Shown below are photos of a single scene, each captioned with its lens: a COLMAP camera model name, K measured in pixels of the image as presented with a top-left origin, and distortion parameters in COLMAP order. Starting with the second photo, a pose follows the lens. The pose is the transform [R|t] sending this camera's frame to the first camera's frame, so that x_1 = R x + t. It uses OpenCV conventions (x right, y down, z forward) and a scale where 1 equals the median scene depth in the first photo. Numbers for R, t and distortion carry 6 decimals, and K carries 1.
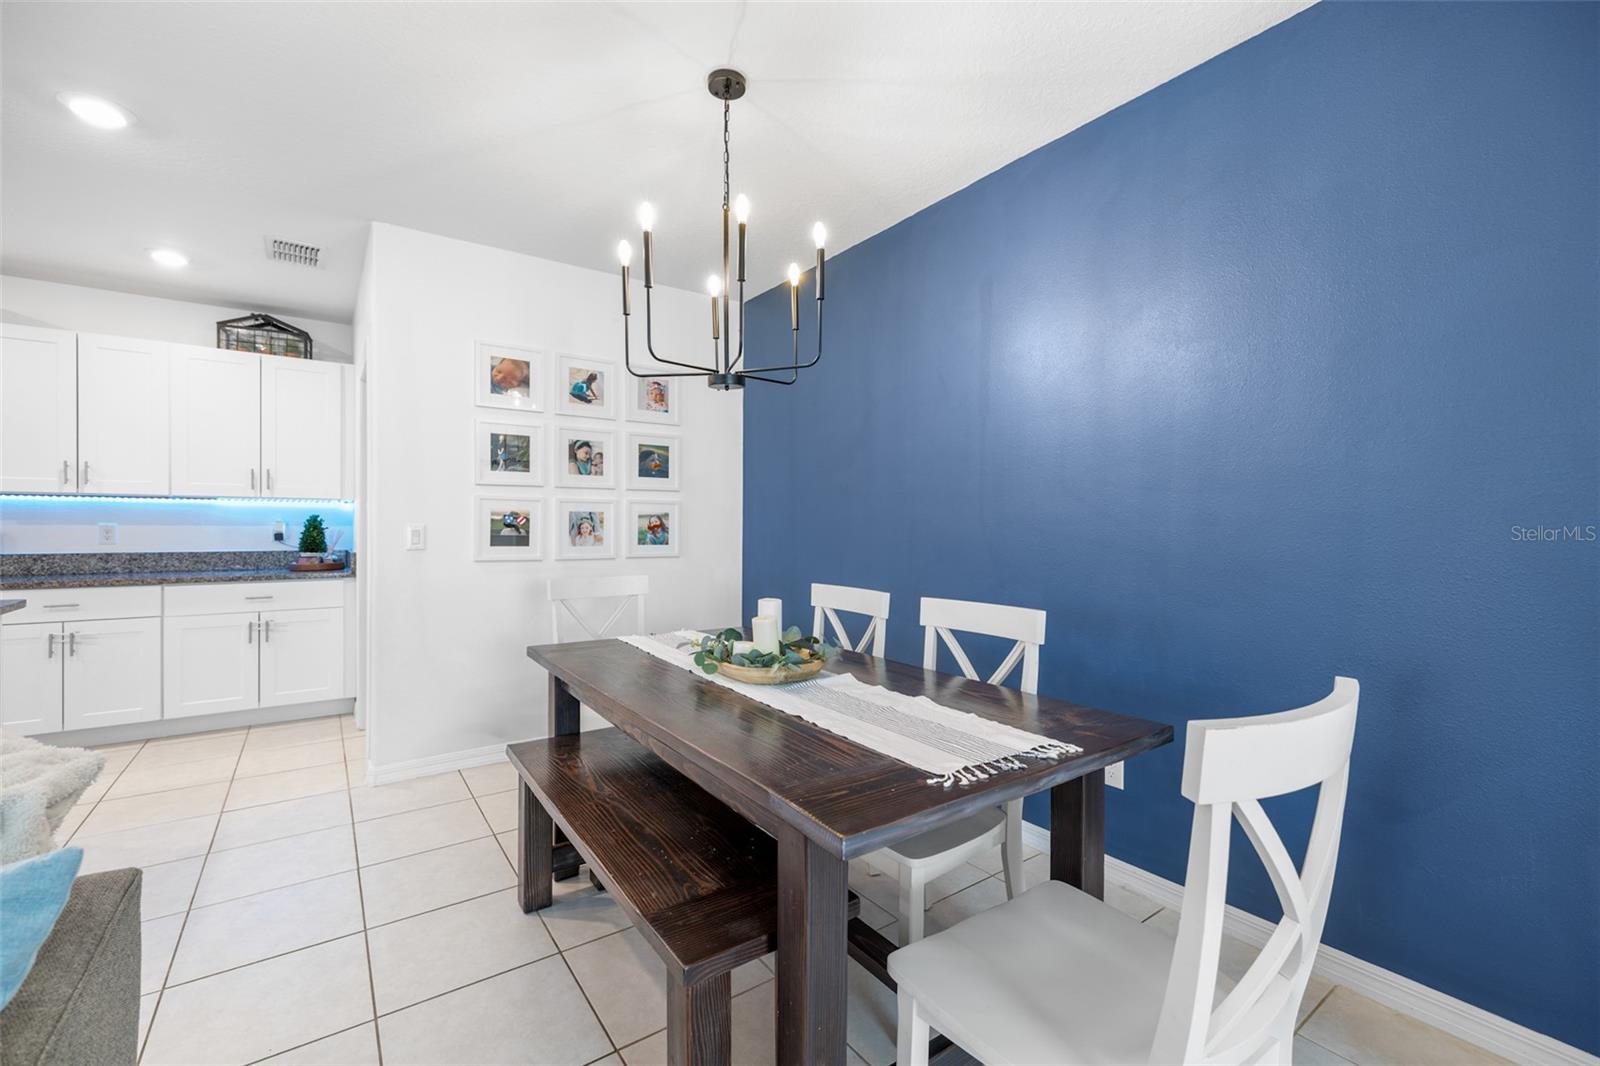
lens RADIAL K [[680.1, 0, 798.3], [0, 680.1, 528.2], [0, 0, 1]] dist [0.002603, -0.000690]
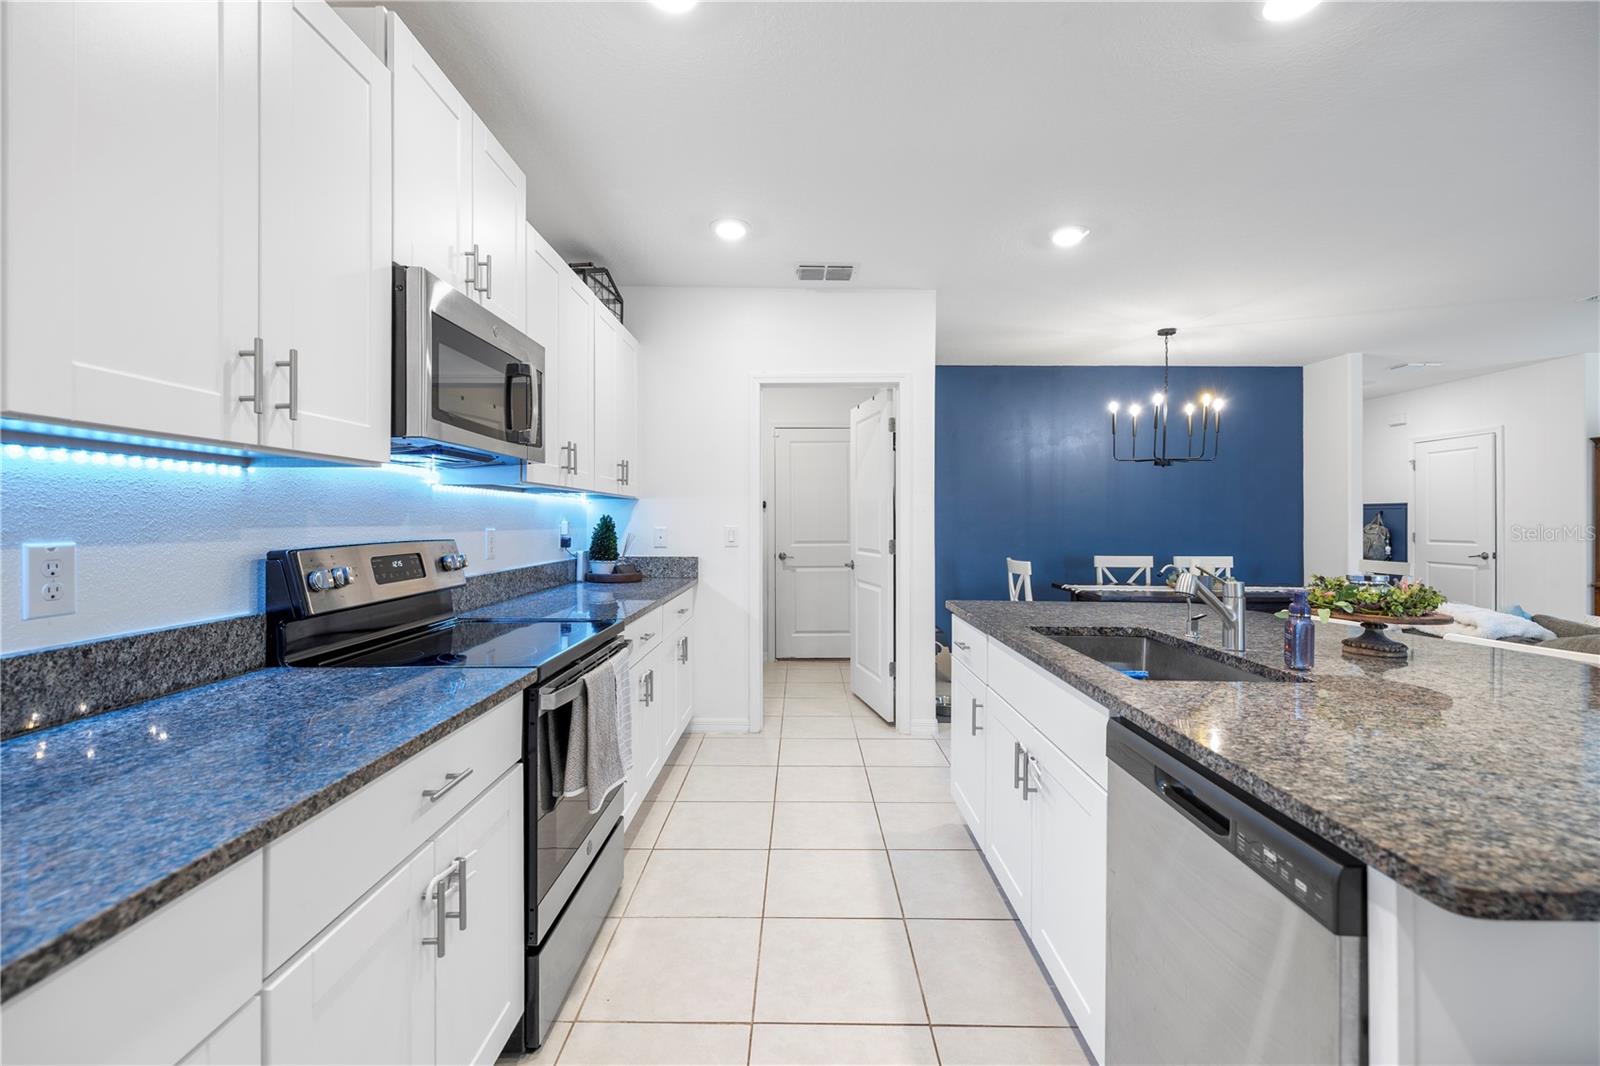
lens RADIAL K [[680.1, 0, 803.6], [0, 680.1, 516.4], [0, 0, 1]] dist [0.002603, -0.000690]
pose [[0.569279, 0.005461, 0.822126, -1.420993], [-0.000722, 0.999981, -0.006143, -0.015093], [-0.822144, 0.002904, 0.569272, 0.372428]]
